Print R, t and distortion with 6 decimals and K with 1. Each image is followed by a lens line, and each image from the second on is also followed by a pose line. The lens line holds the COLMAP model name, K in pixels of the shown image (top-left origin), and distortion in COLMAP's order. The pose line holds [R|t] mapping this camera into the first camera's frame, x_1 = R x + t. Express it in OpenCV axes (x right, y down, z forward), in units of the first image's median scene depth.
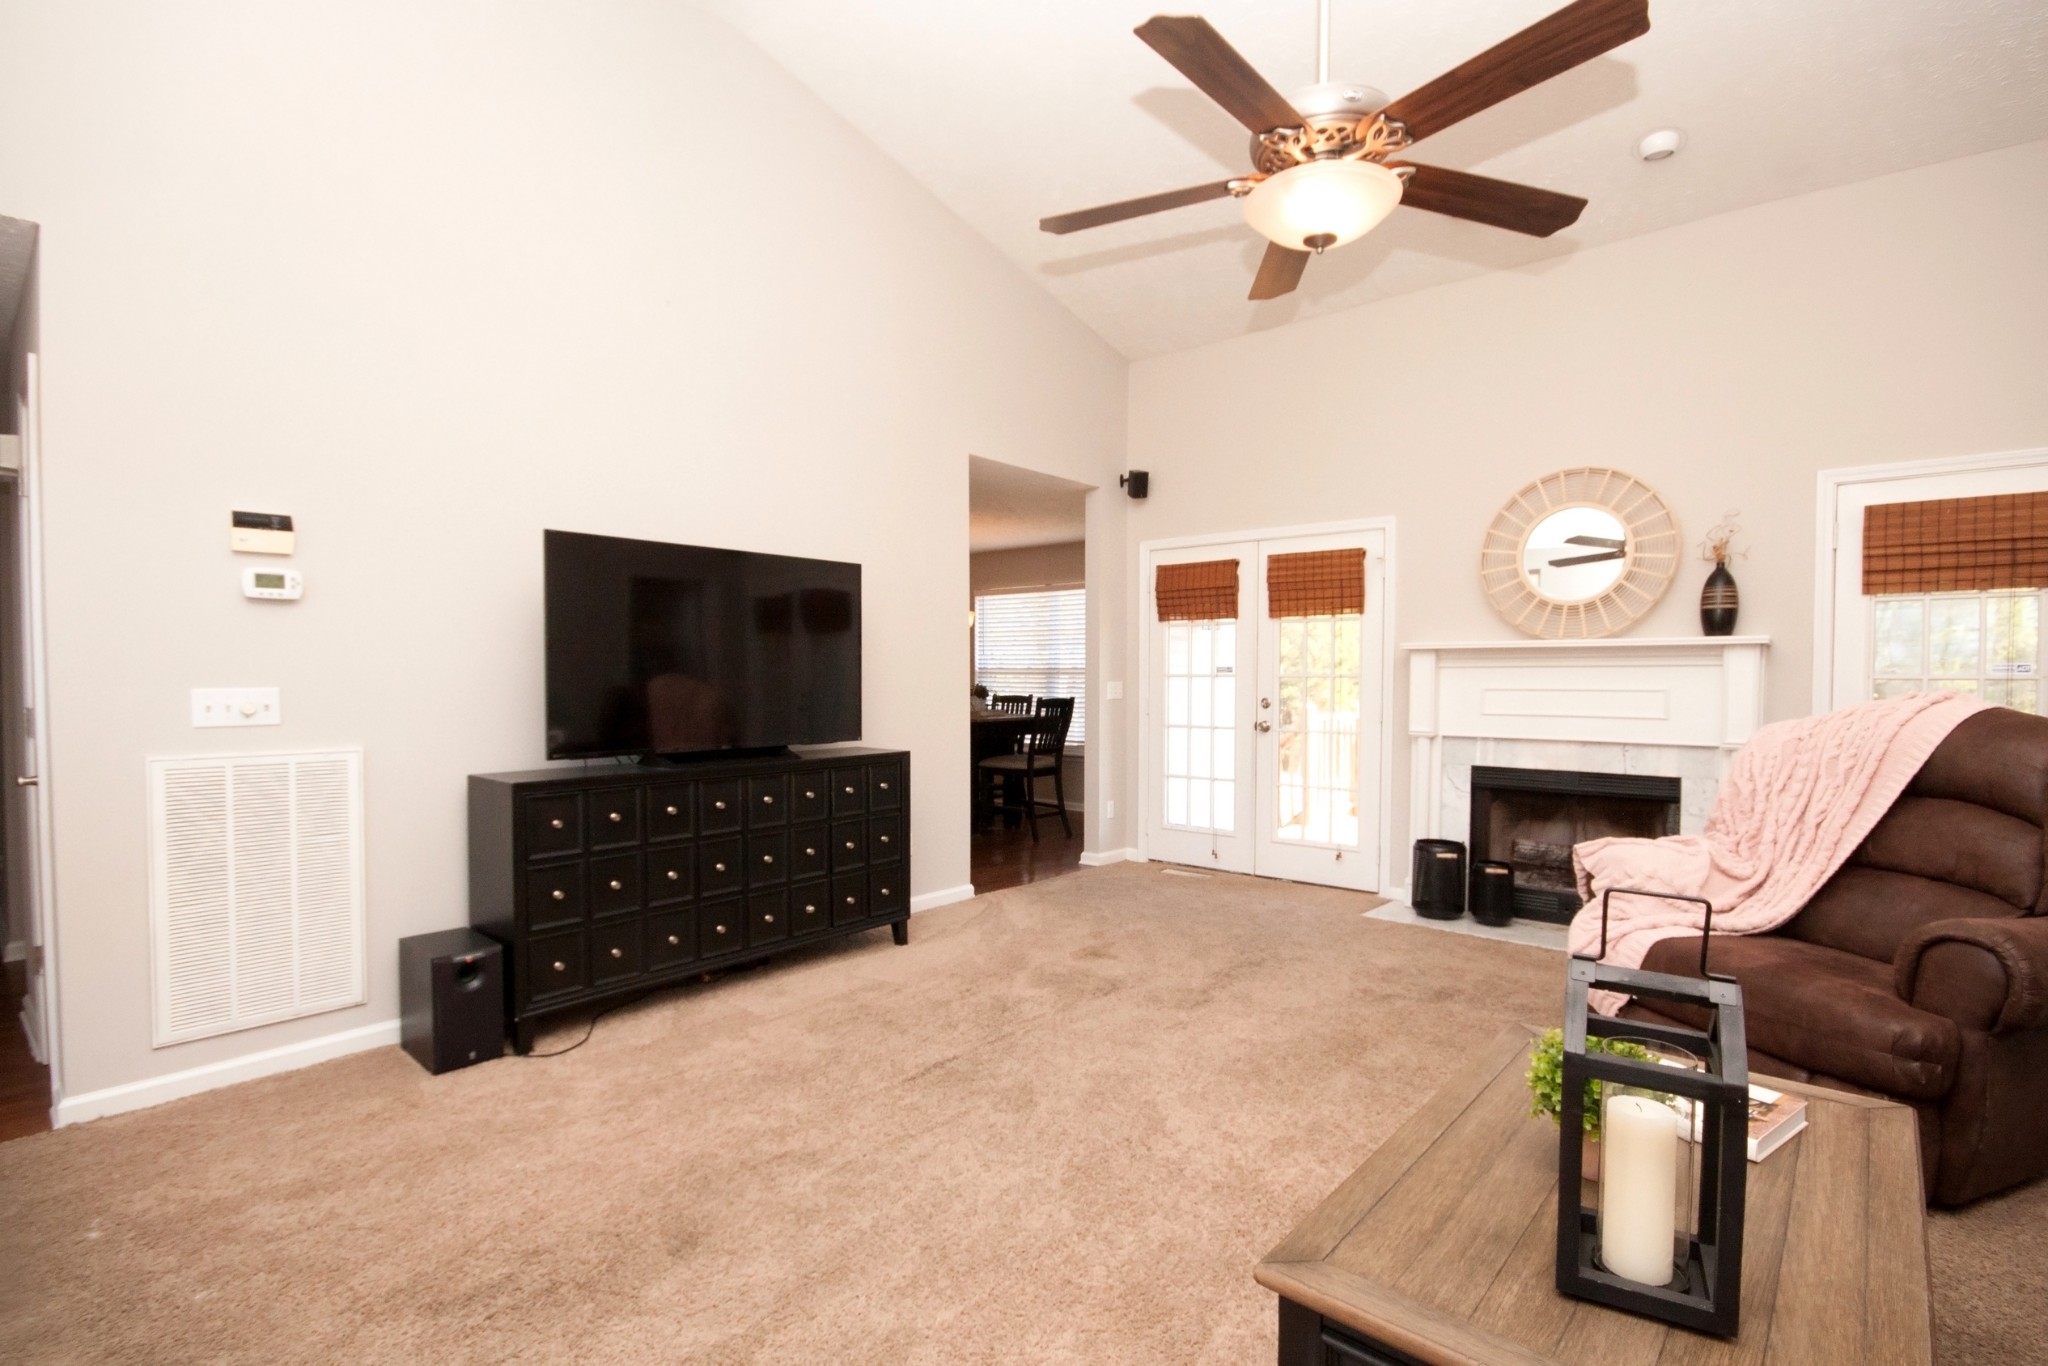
lens RADIAL K [[962.6, 0, 1032.7], [0, 962.6, 708.1], [0, 0, 1]] dist [0.005304, -0.005785]
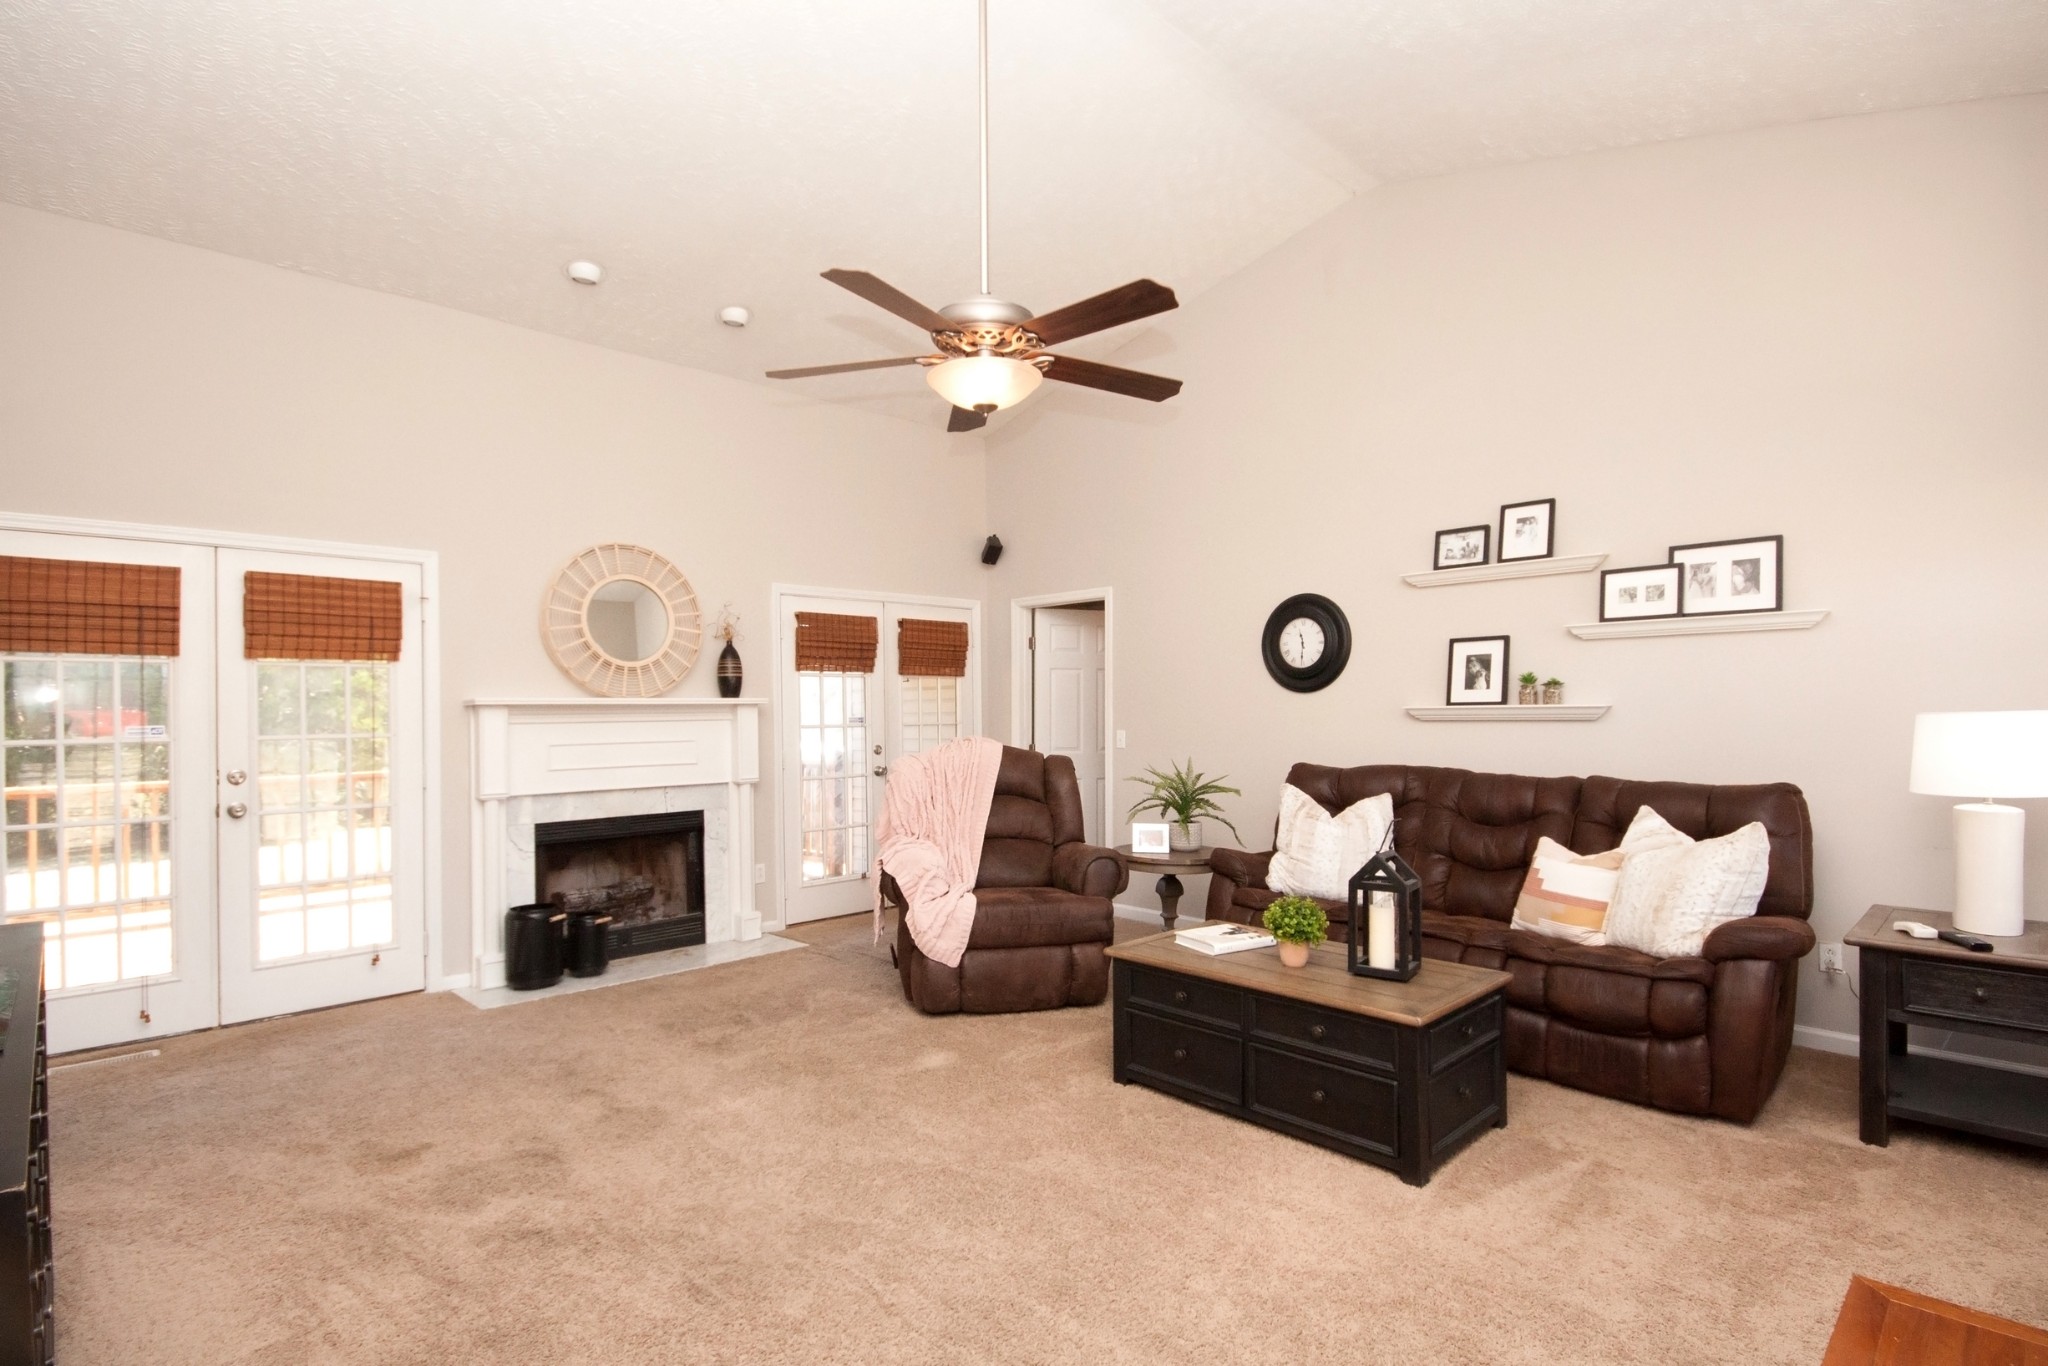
lens RADIAL K [[938.4, 0, 1028.4], [0, 938.4, 711.7], [0, 0, 1]] dist [0.002170, -0.012306]
pose [[0.111289, 0.005605, 0.993772, -0.516004], [0.052998, 0.998528, -0.011567, -0.019696], [-0.992374, 0.053956, 0.110828, 0.468507]]
